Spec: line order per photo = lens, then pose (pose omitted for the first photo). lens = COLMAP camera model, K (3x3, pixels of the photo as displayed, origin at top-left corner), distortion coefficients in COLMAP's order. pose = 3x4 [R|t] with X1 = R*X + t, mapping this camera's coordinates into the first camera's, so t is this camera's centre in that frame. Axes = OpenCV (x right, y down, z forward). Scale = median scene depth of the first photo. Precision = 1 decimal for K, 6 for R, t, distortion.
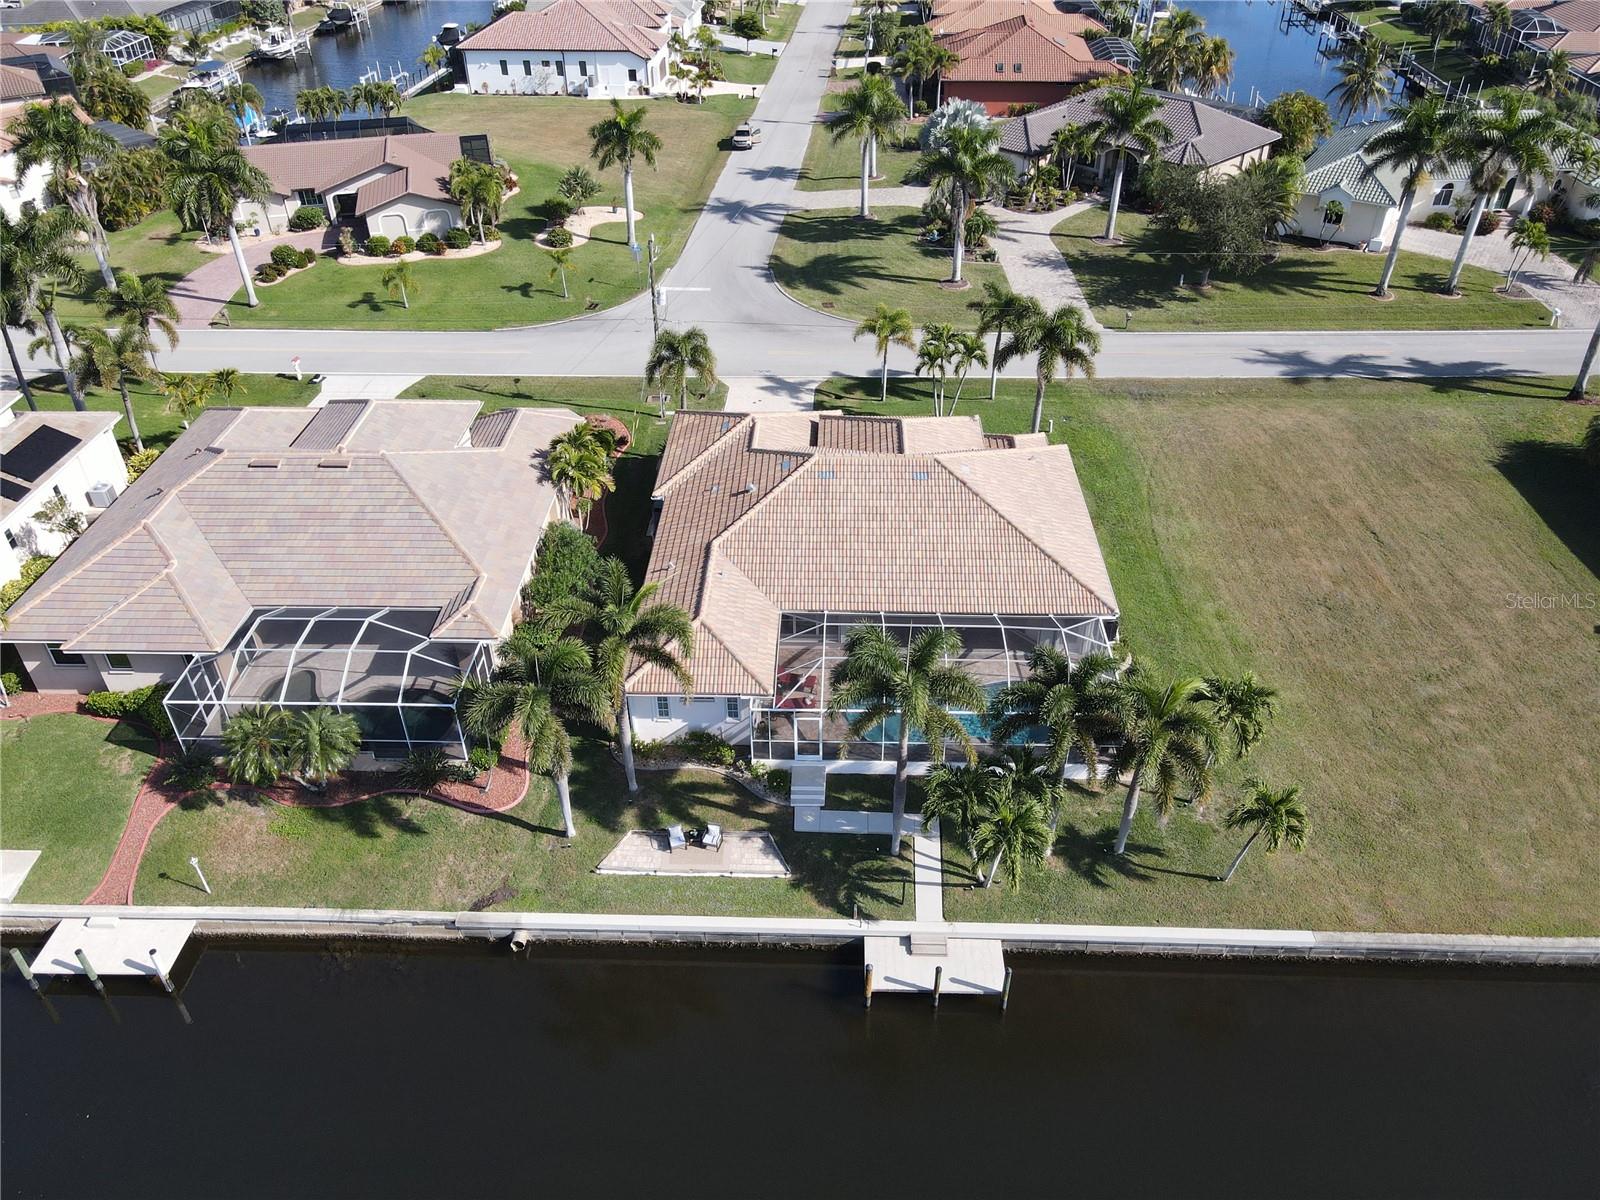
lens RADIAL K [[1159.6, 0, 800.0], [0, 1159.6, 600.0], [0, 0, 1]] dist [-0.038062, 0.110136]
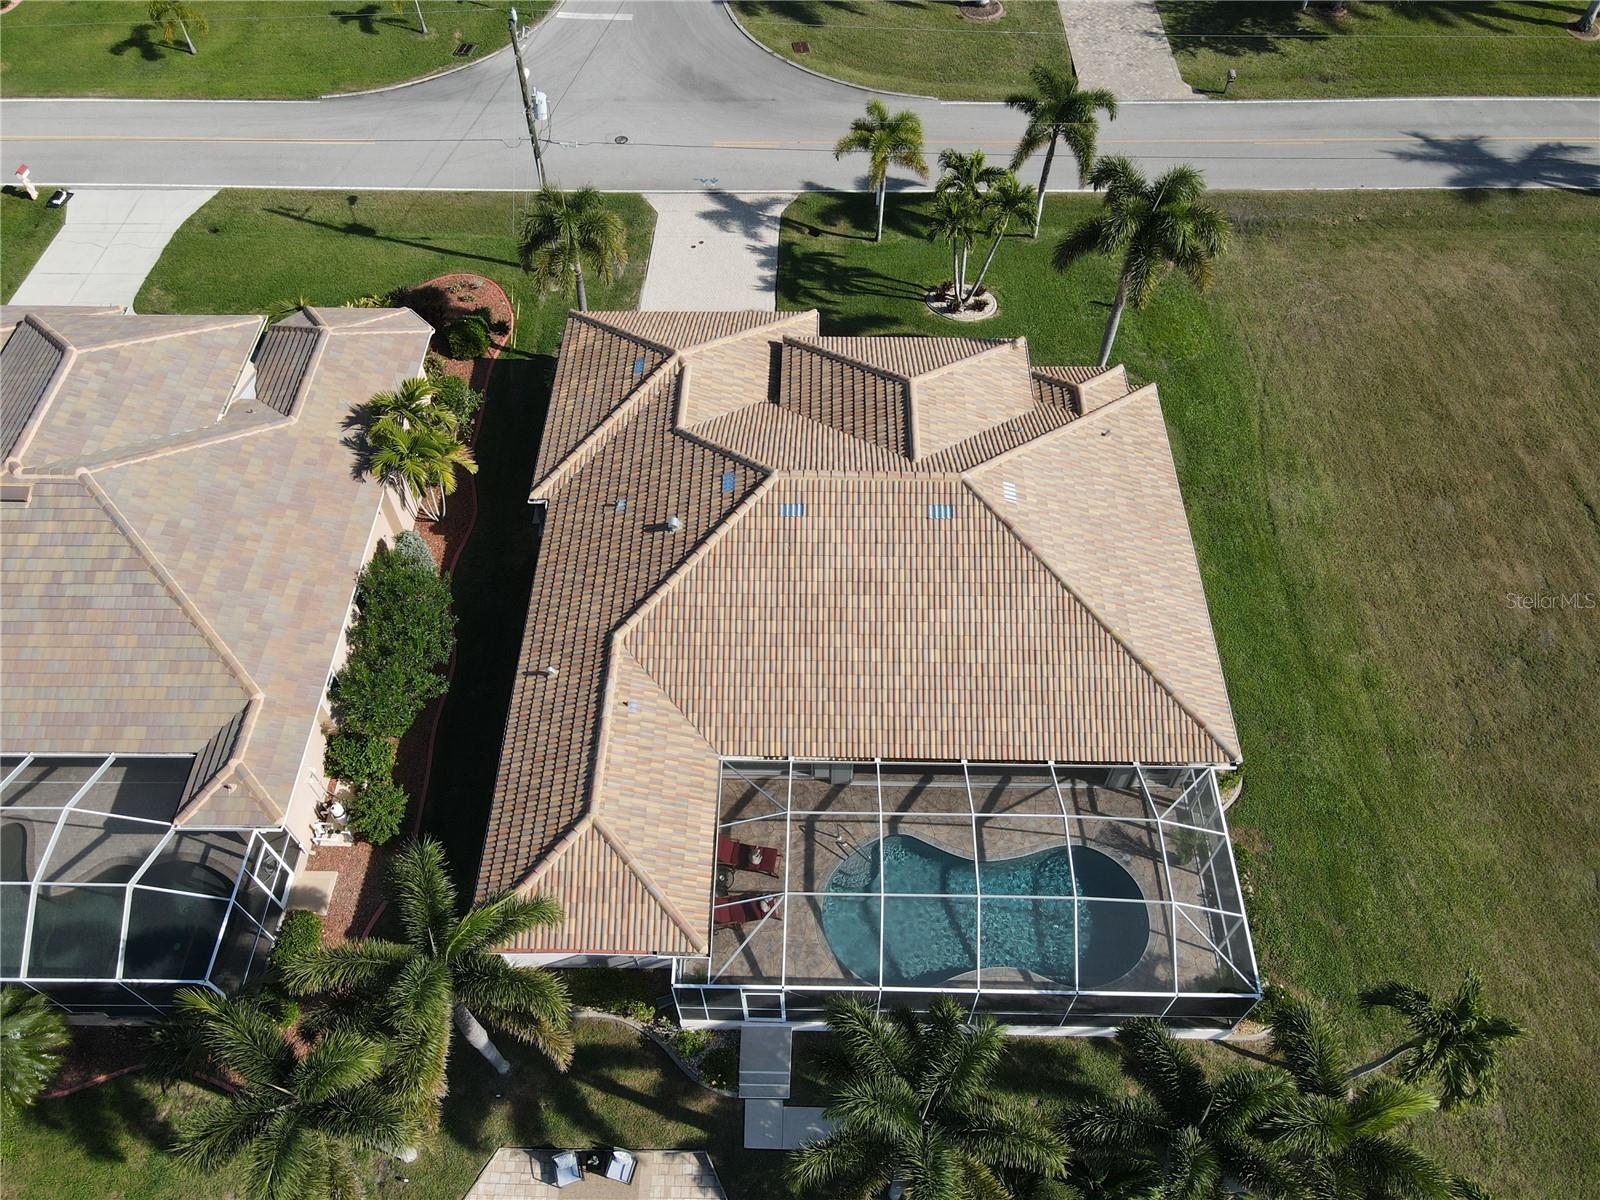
lens RADIAL K [[1163.6, 0, 800.0], [0, 1163.6, 600.0], [0, 0, 1]] dist [0.004281, 0.009811]
pose [[0.999842, -0.012340, 0.012803, 0.018945], [0.007832, 0.952023, 0.305925, -0.259827], [-0.015964, -0.305776, 0.951970, 0.383578]]
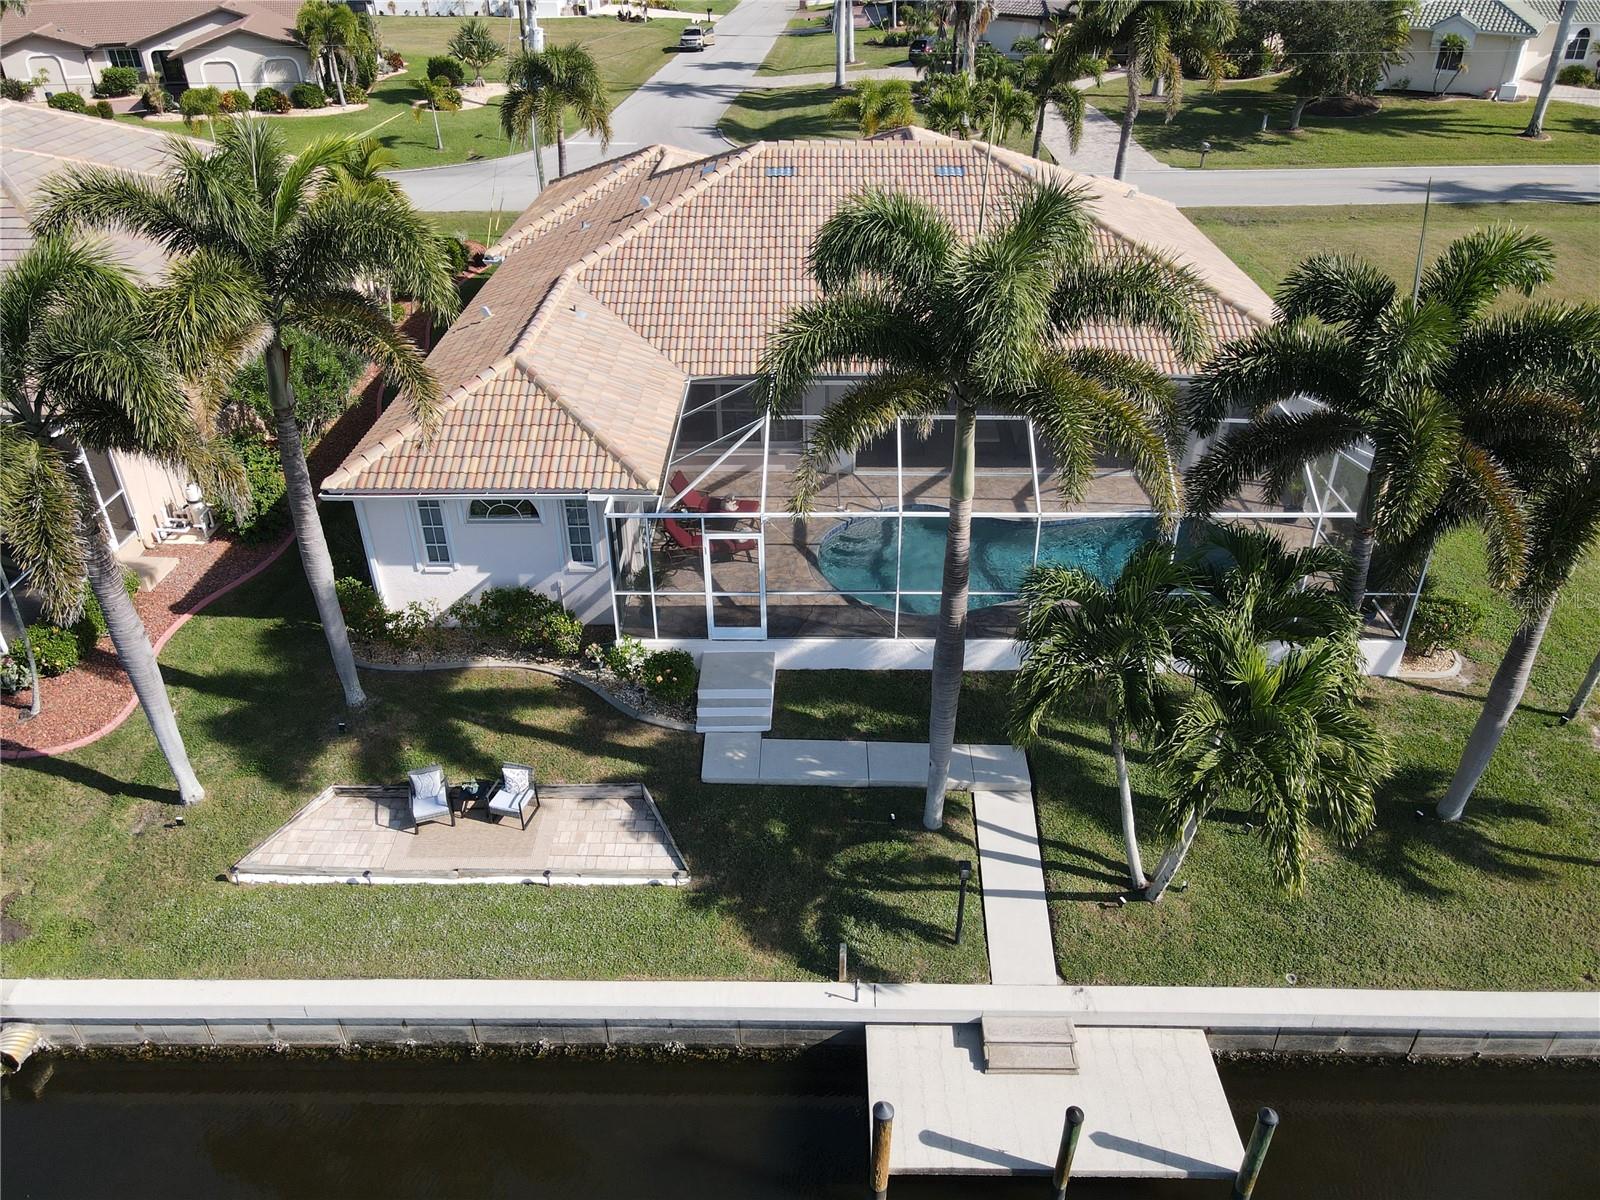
lens RADIAL K [[1163.6, 0, 800.0], [0, 1163.6, 600.0], [0, 0, 1]] dist [0.004281, 0.009811]
pose [[0.999797, -0.008163, 0.018435, 0.020948], [0.009335, 0.997878, -0.064445, 0.134155], [-0.017869, 0.064604, 0.997751, 0.464918]]
